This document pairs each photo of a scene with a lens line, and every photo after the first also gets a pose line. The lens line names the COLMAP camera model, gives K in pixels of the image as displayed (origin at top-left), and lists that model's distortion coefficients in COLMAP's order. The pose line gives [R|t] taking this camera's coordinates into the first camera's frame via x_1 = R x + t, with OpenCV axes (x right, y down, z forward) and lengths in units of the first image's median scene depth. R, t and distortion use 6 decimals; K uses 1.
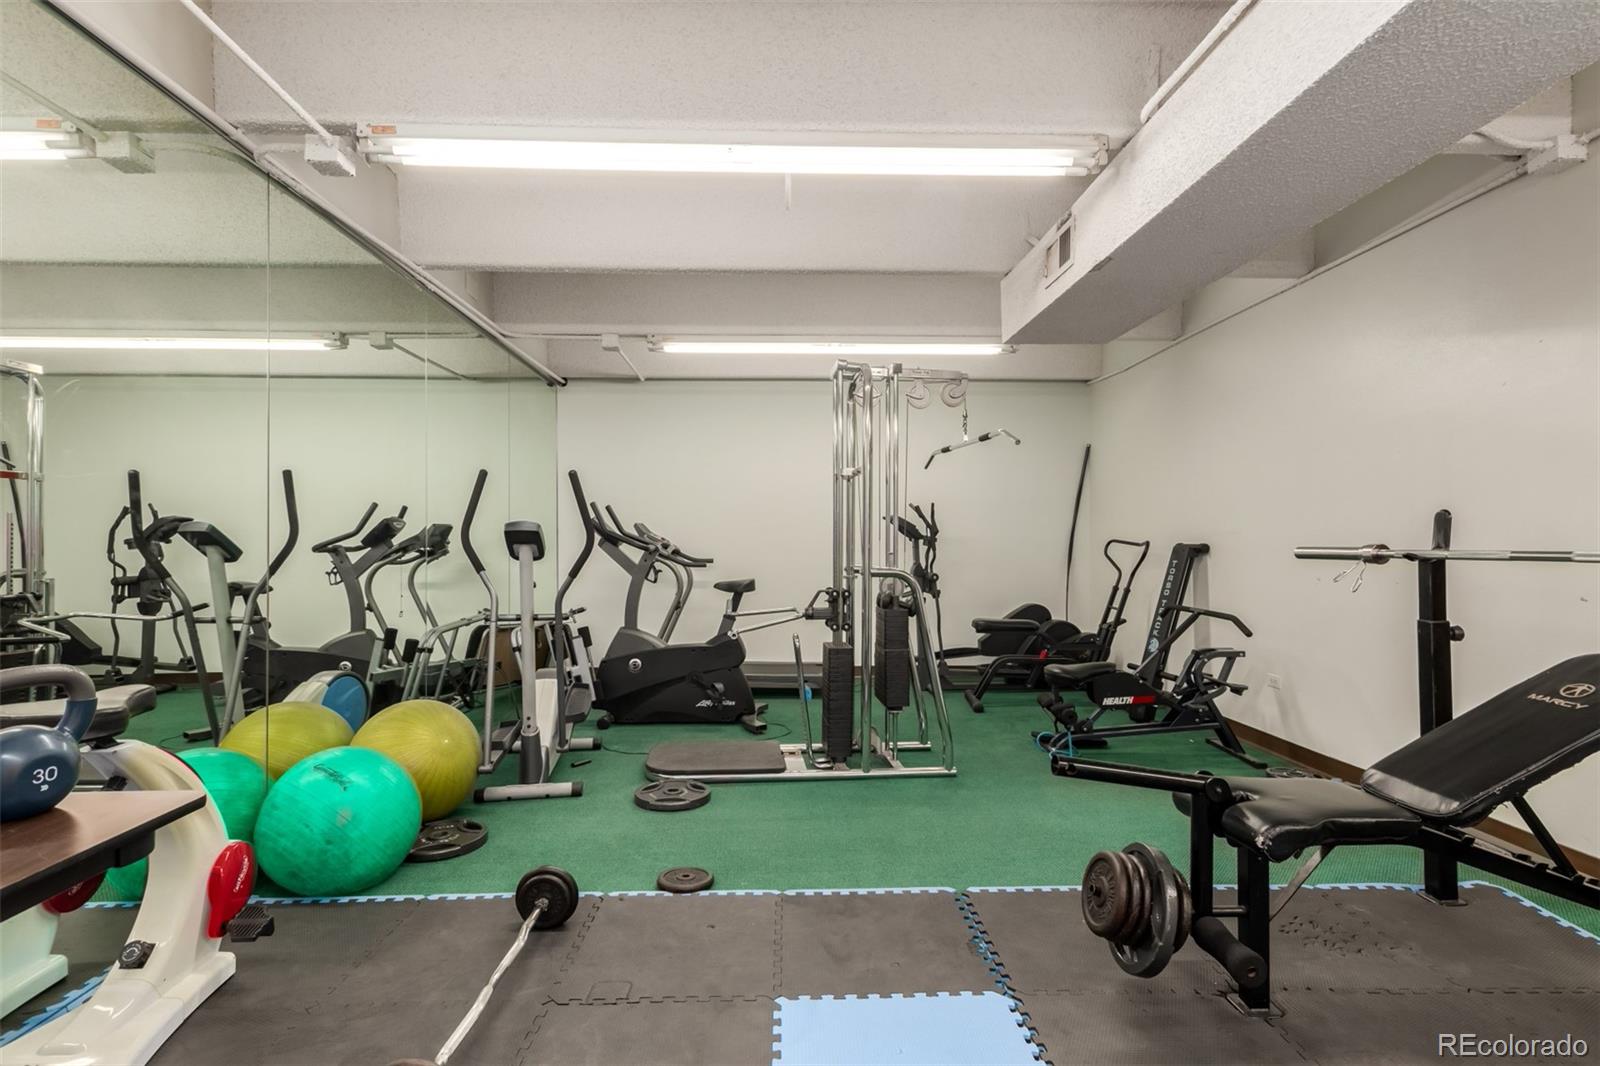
lens RADIAL K [[731.3, 0, 799.7], [0, 731.3, 527.1], [0, 0, 1]] dist [0.003049, -0.000512]
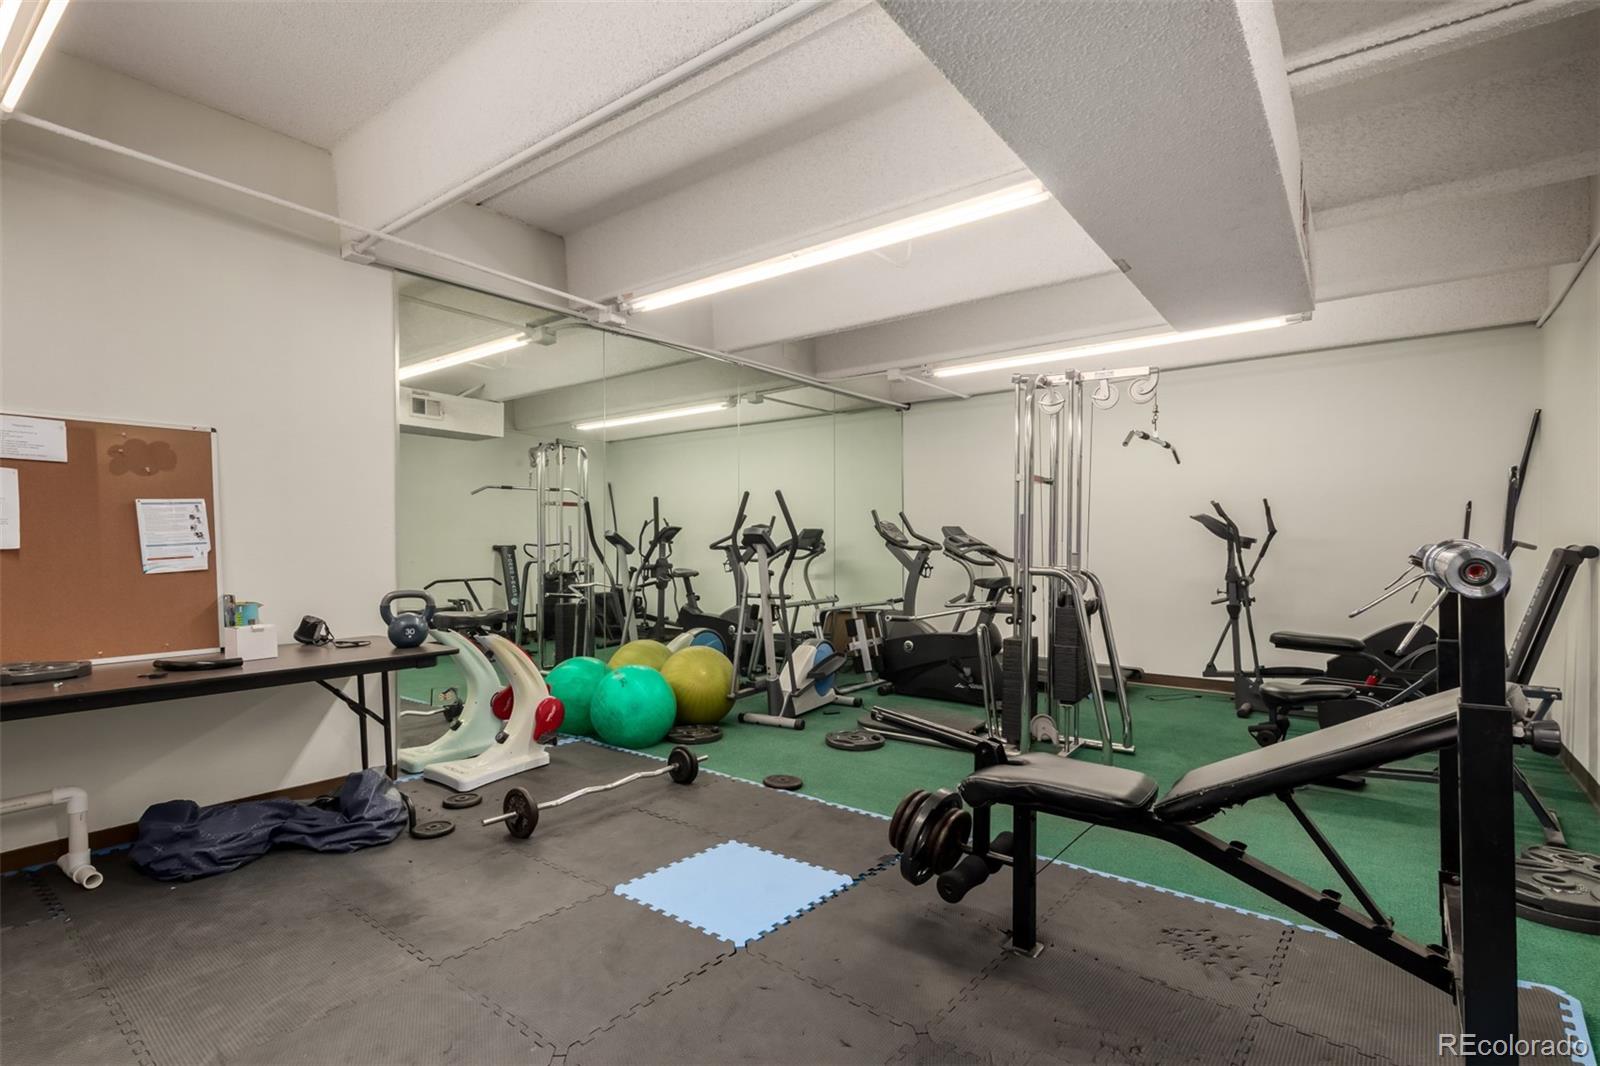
lens RADIAL K [[731.3, 0, 805.5], [0, 731.3, 543.1], [0, 0, 1]] dist [0.003049, -0.000512]
pose [[0.784234, 0.001784, -0.620463, 0.504865], [0.010276, 0.999821, 0.015863, 0.000526], [0.620380, -0.018816, 0.784076, -0.044953]]
